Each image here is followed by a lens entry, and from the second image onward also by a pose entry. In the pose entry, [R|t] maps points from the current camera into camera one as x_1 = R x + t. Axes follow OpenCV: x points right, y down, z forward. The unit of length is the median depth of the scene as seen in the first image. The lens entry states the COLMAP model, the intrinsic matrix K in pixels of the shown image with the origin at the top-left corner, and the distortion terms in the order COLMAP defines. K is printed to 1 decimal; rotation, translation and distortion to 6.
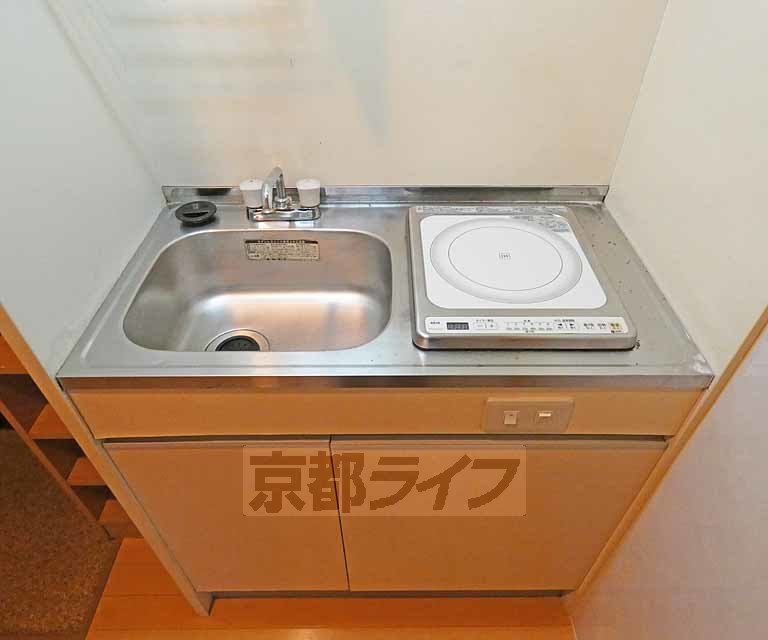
lens RADIAL K [[523.6, 0, 380.2], [0, 523.6, 320.4], [0, 0, 1]] dist [0.026987, 0.007289]
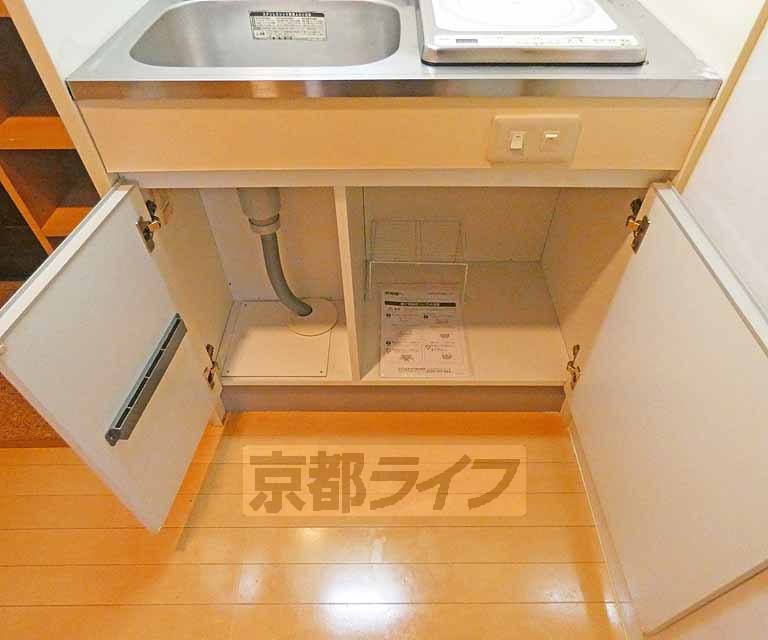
lens RADIAL K [[523.6, 0, 389.3], [0, 523.6, 319.8], [0, 0, 1]] dist [0.026987, 0.007289]
pose [[0.999998, -0.002019, 0.000534, 0.000155], [0.001965, 0.996150, 0.087640, 0.443500], [-0.000708, -0.087639, 0.996152, -0.041710]]
